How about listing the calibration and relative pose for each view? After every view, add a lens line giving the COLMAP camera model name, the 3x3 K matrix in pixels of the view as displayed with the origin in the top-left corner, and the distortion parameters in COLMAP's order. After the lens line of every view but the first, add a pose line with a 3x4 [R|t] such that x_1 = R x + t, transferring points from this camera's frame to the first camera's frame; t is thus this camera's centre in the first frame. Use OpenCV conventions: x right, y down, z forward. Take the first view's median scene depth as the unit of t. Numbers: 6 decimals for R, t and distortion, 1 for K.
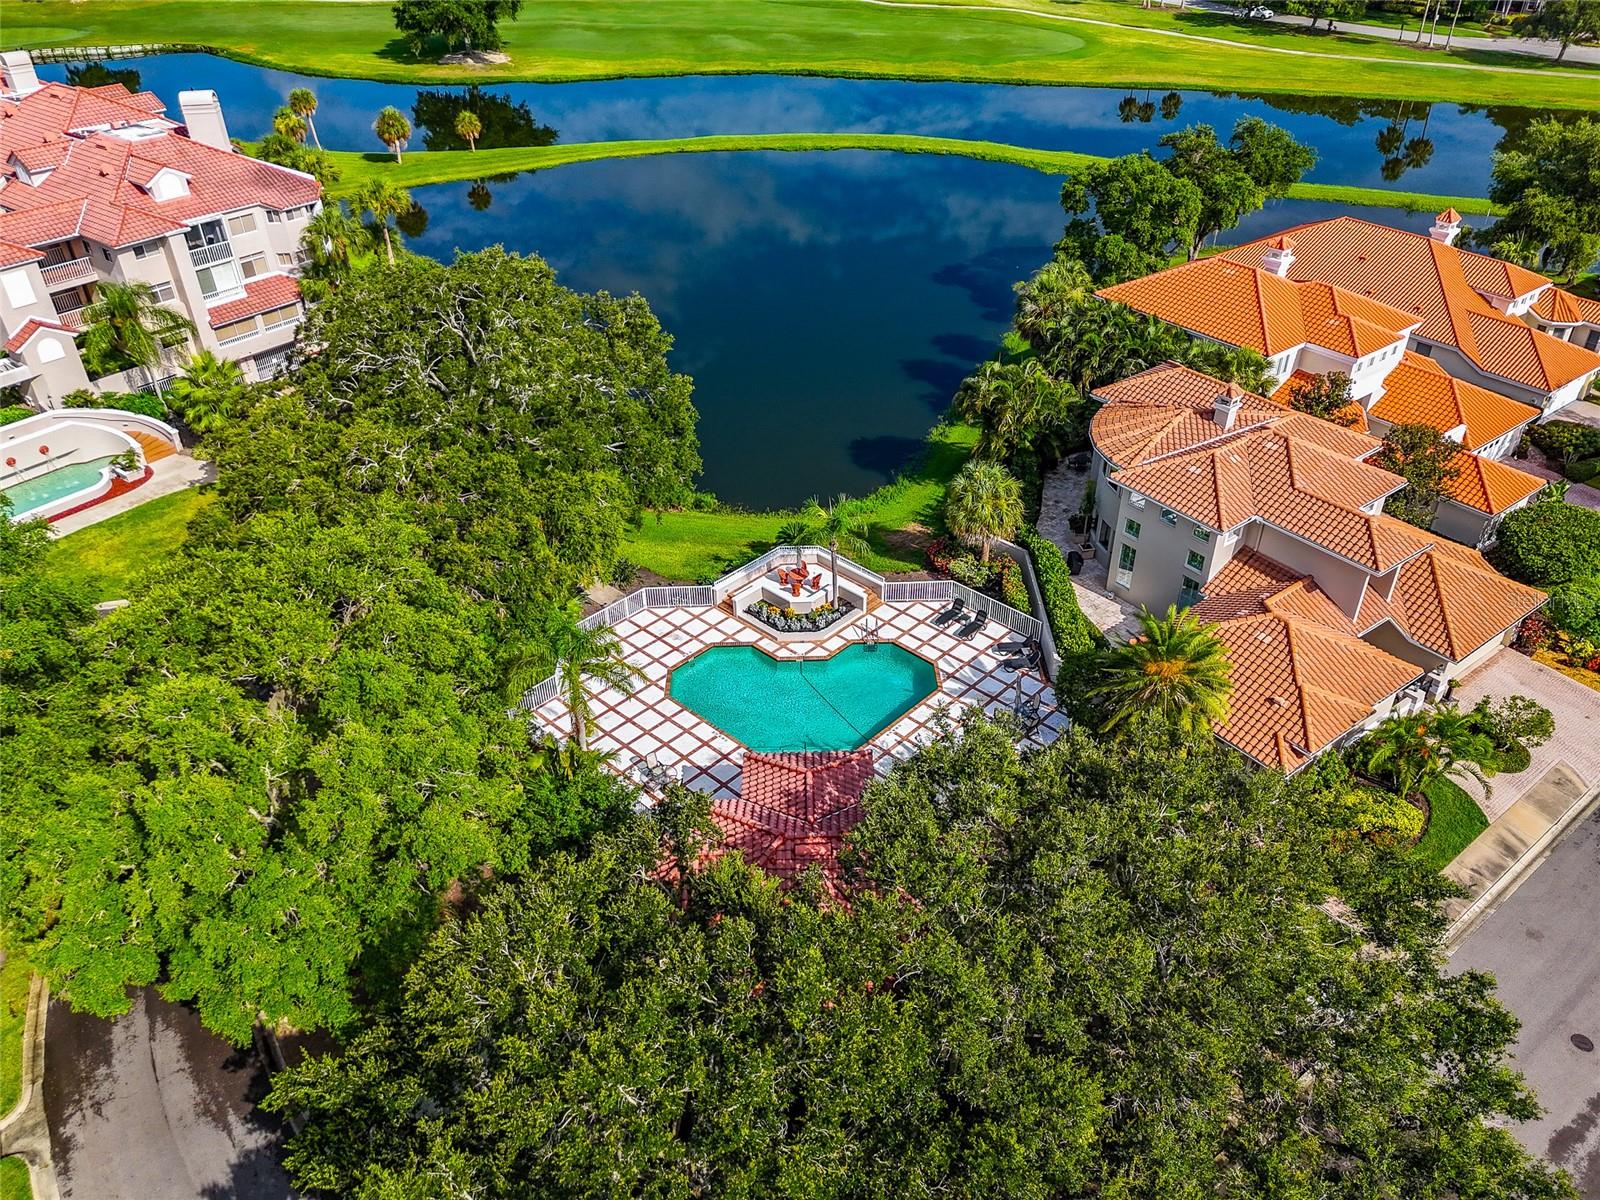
lens RADIAL K [[1118.2, 0, 802.1], [0, 1118.2, 598.7], [0, 0, 1]] dist [0.004875, -0.002385]
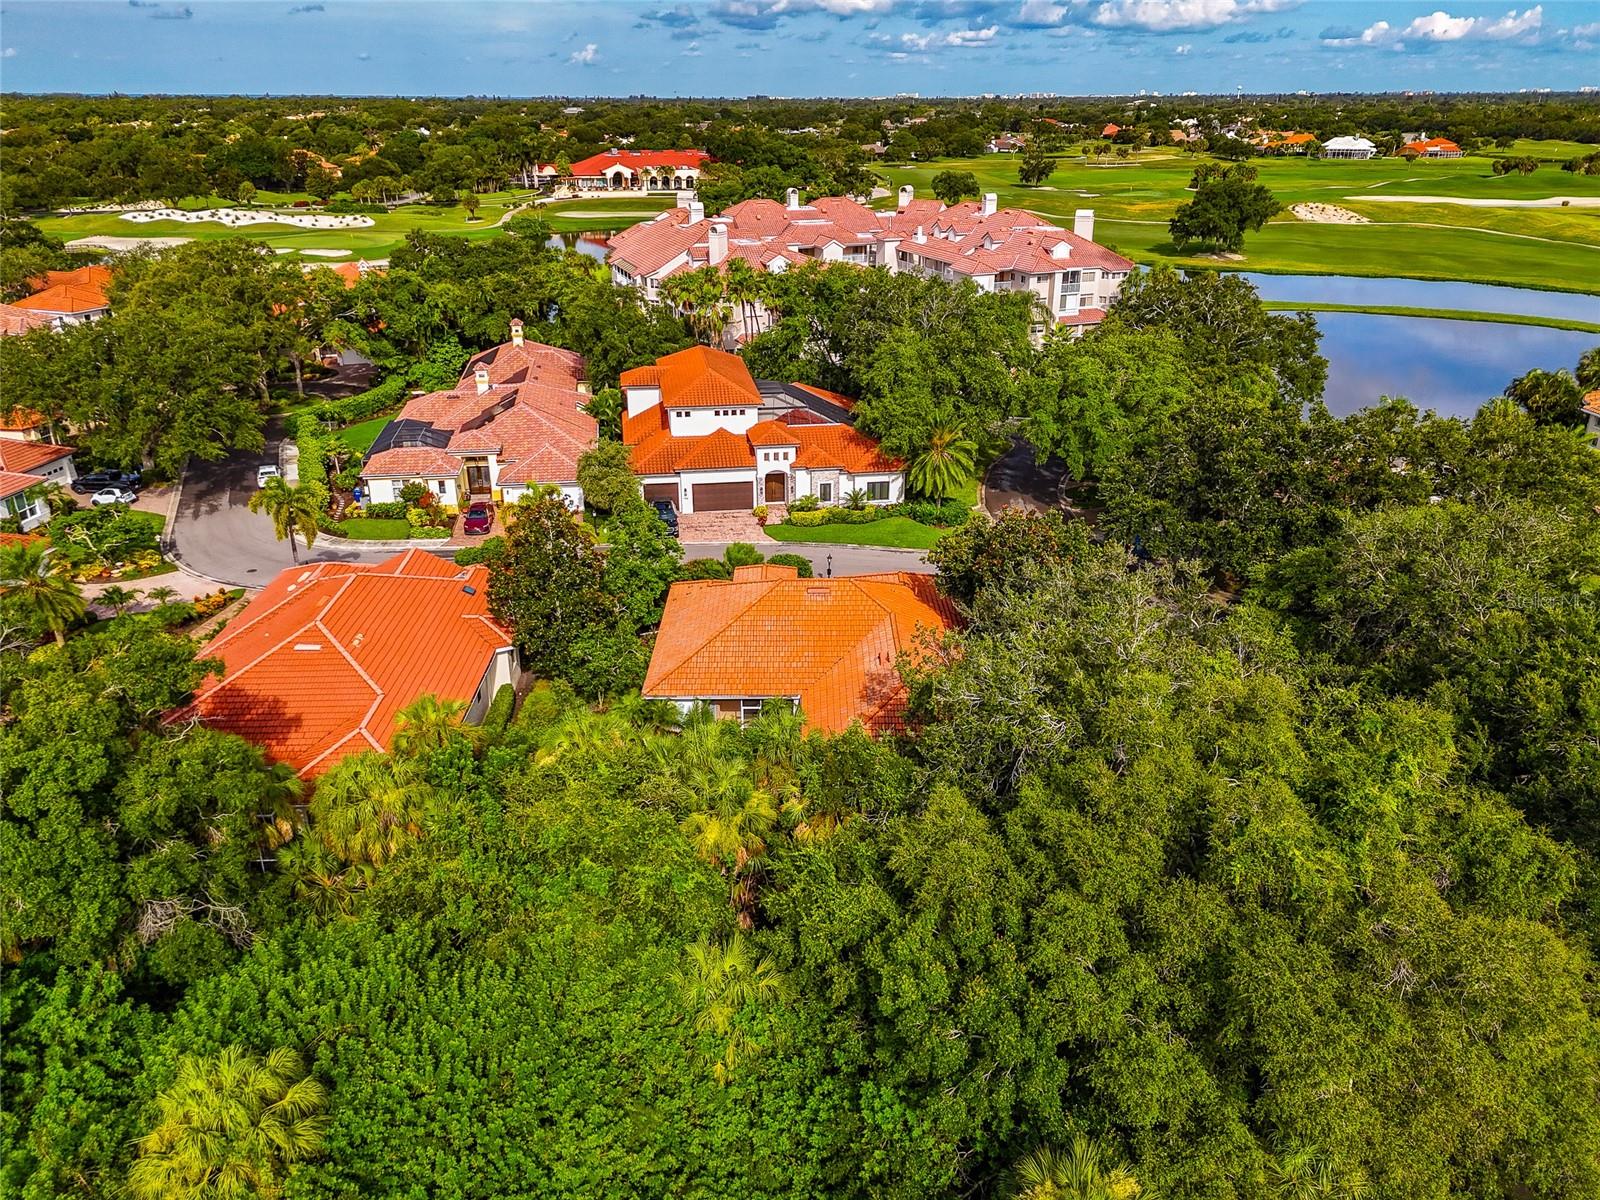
lens RADIAL K [[1118.2, 0, 800.1], [0, 1118.2, 602.1], [0, 0, 1]] dist [0.004875, -0.002385]
pose [[0.833277, 0.222410, -0.506145, 0.140828], [-0.322749, 0.939008, -0.118730, 0.517074], [0.448868, 0.262292, 0.854237, -0.607129]]
